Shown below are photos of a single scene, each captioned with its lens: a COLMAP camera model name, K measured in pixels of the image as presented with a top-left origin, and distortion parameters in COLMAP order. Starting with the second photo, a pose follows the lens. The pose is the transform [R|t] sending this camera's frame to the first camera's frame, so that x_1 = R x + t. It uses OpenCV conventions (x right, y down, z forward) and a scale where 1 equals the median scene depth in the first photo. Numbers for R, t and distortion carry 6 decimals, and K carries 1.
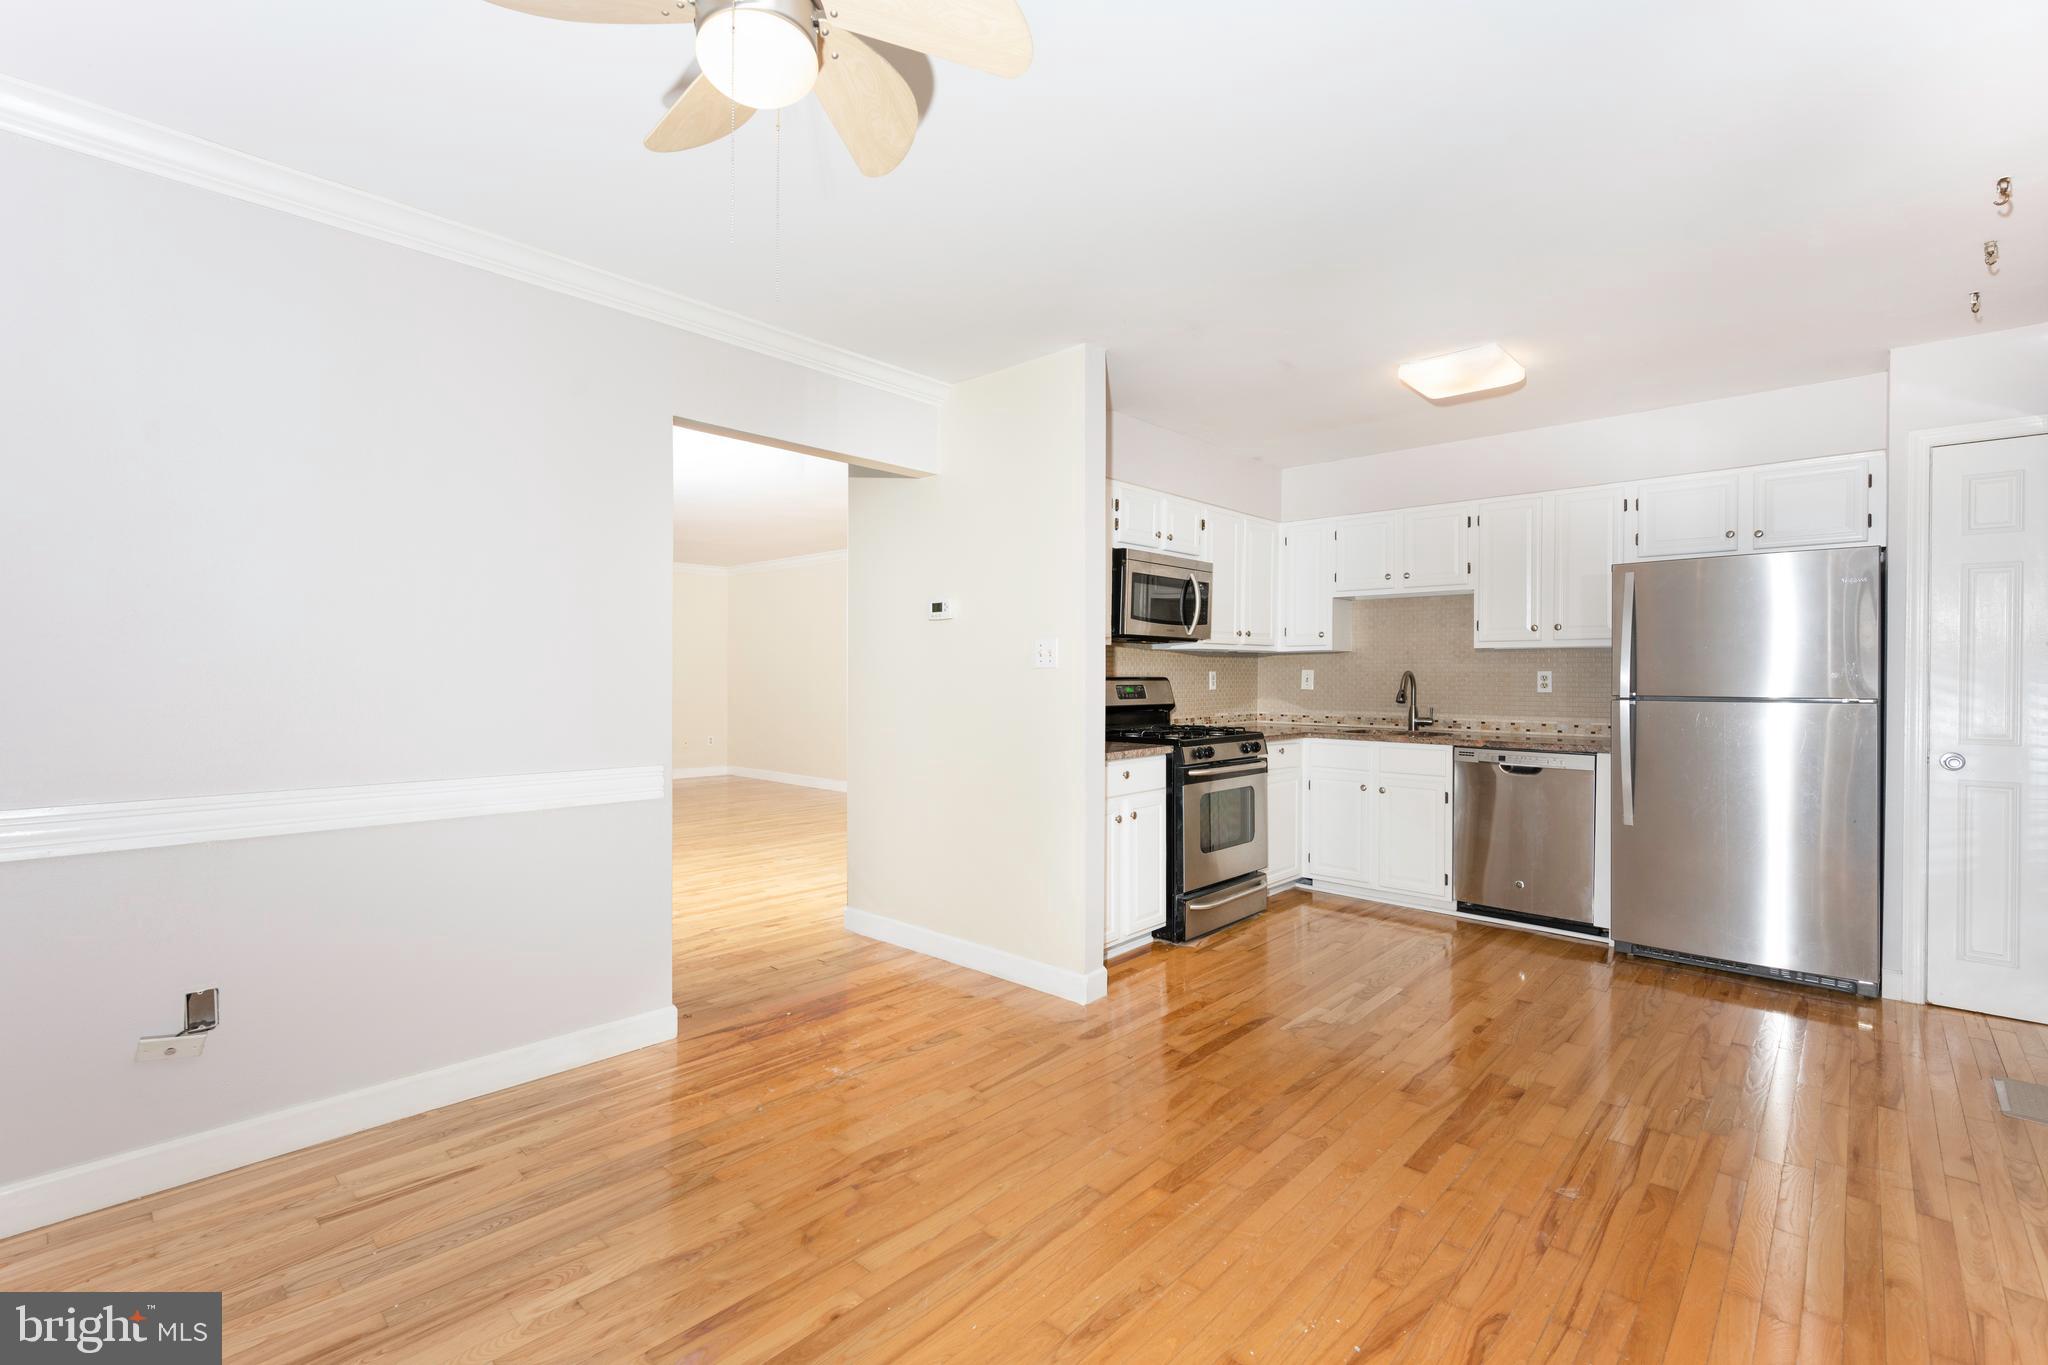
lens RADIAL K [[906.7, 0, 1024.2], [0, 906.7, 681.4], [0, 0, 1]] dist [0.005910, -0.000409]
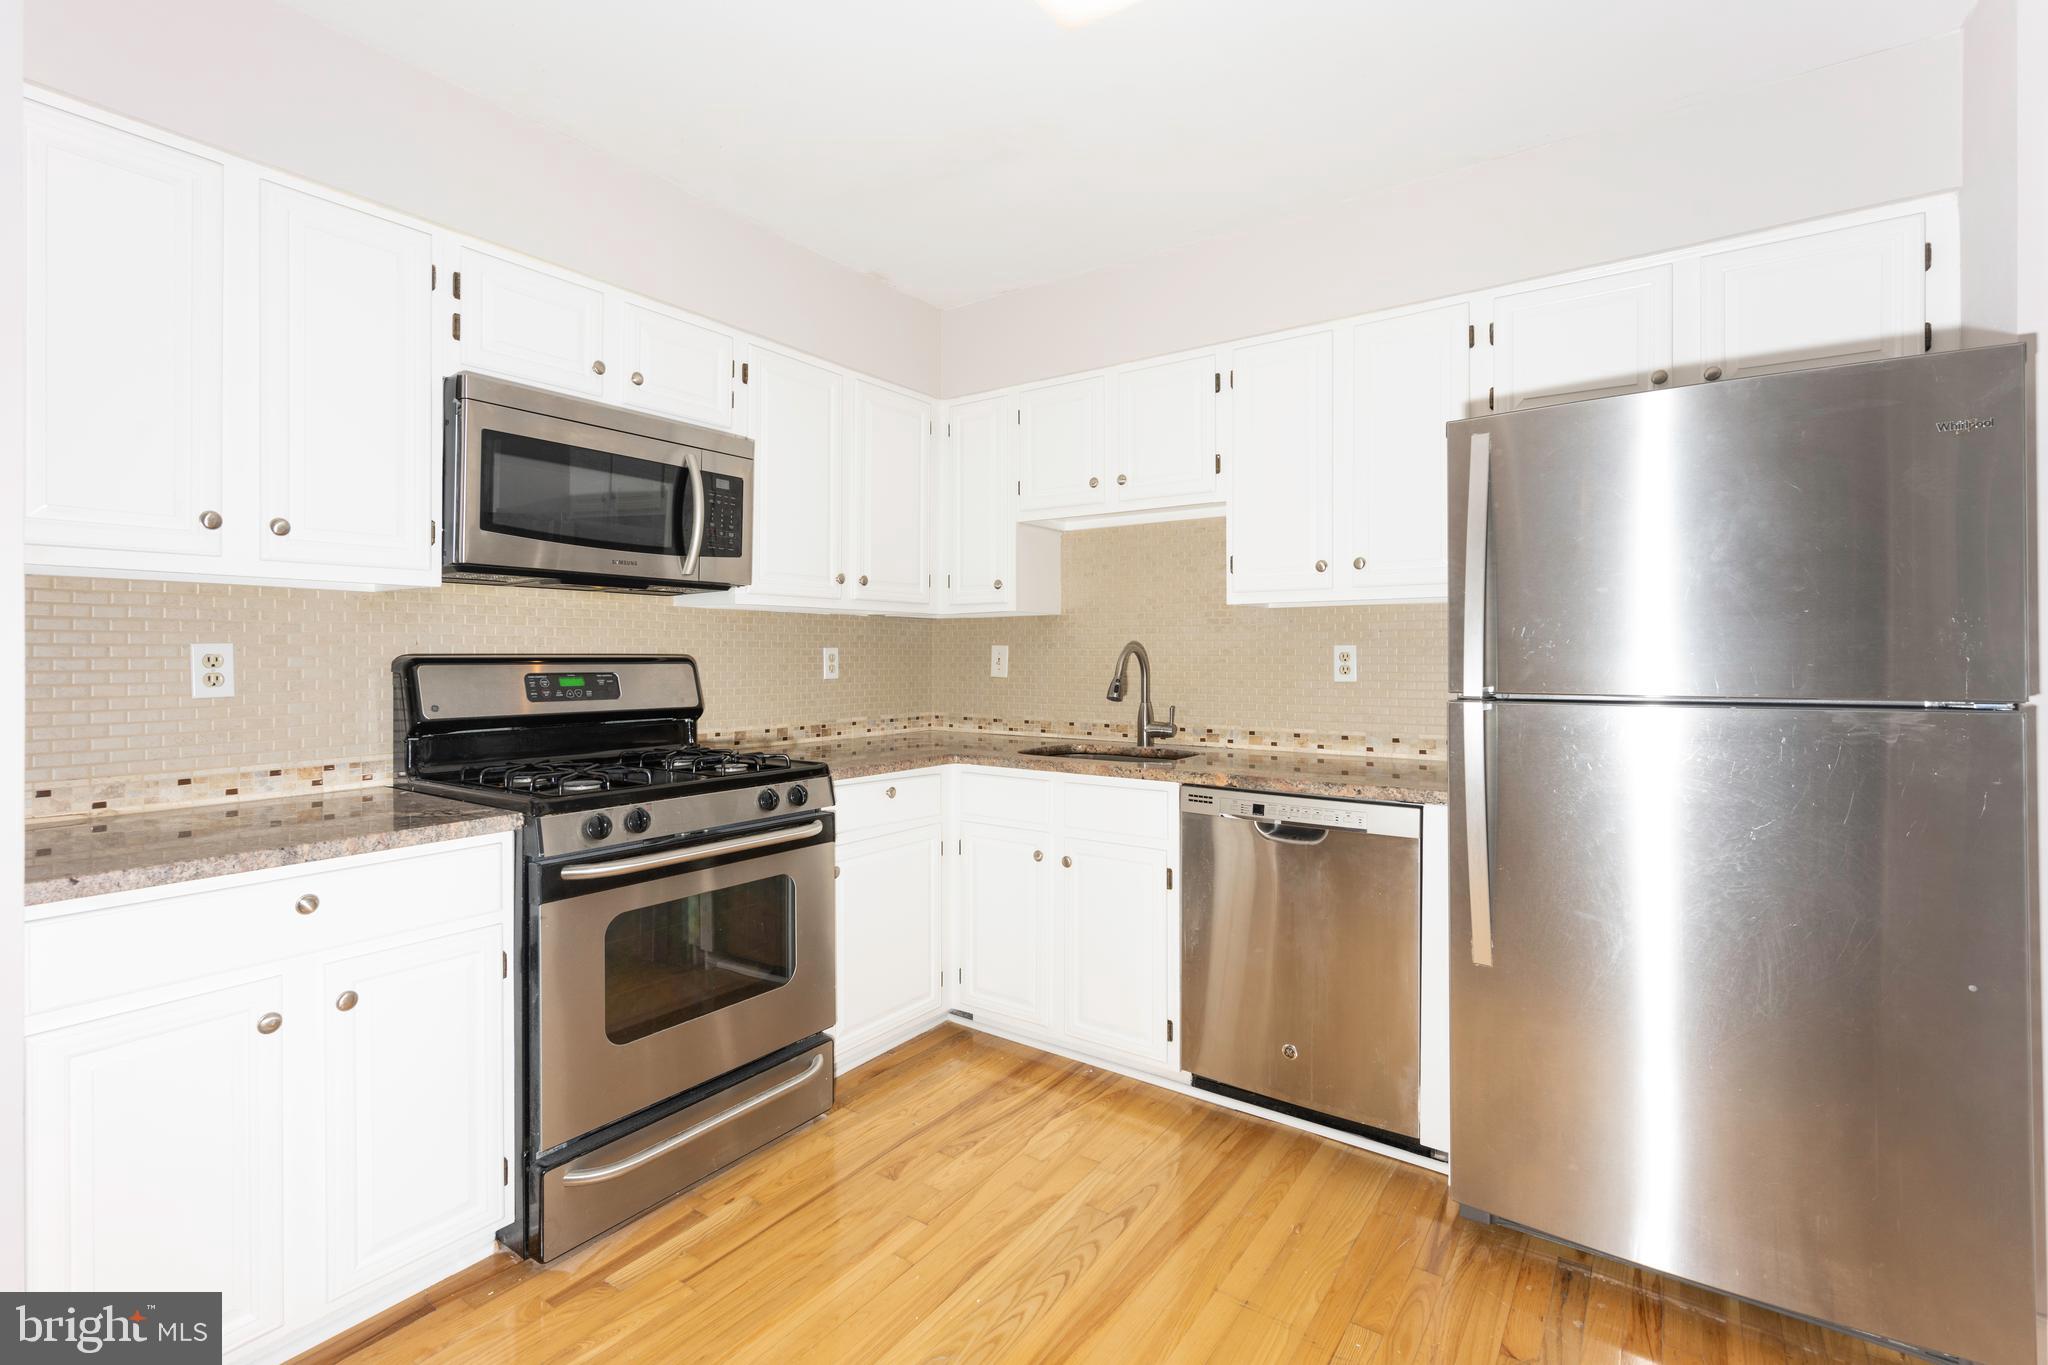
lens RADIAL K [[906.7, 0, 1037.5], [0, 906.7, 652.8], [0, 0, 1]] dist [0.005910, -0.000409]
pose [[0.990484, -0.001972, 0.137615, 0.313451], [0.003436, 0.999940, -0.010396, -0.000989], [-0.137586, 0.010769, 0.990431, 0.475420]]
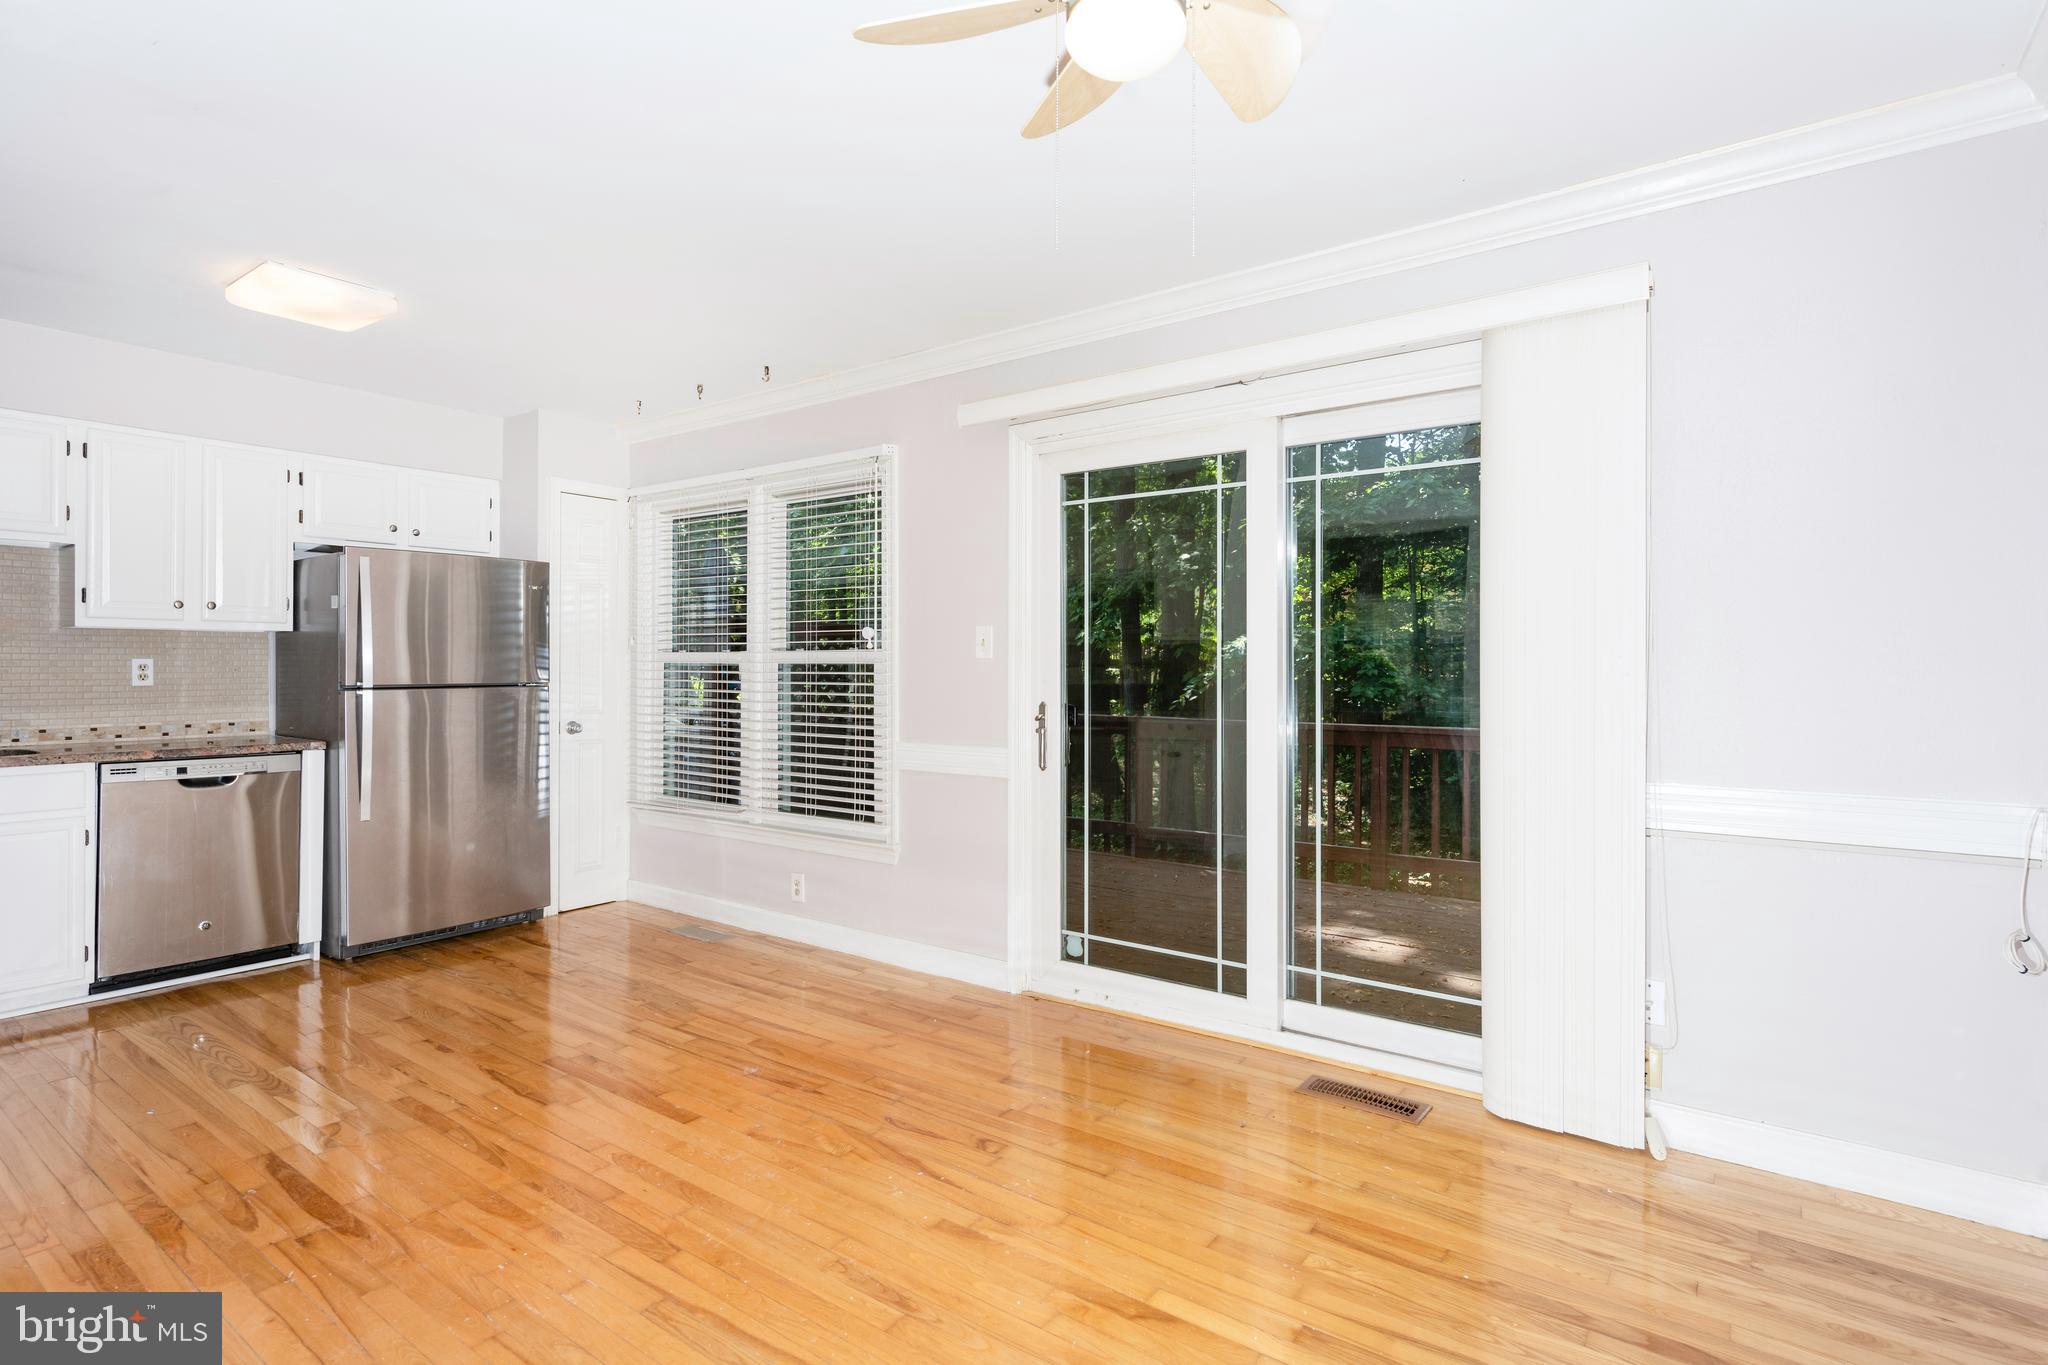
lens RADIAL K [[1015.0, 0, 1021.1], [0, 1015.0, 671.6], [0, 0, 1]] dist [0.004192, 0.000557]
pose [[-0.117701, -0.004352, 0.993040, -0.405865], [0.004332, 0.999979, 0.004896, -0.001062], [-0.993040, 0.004878, -0.117679, 0.373097]]
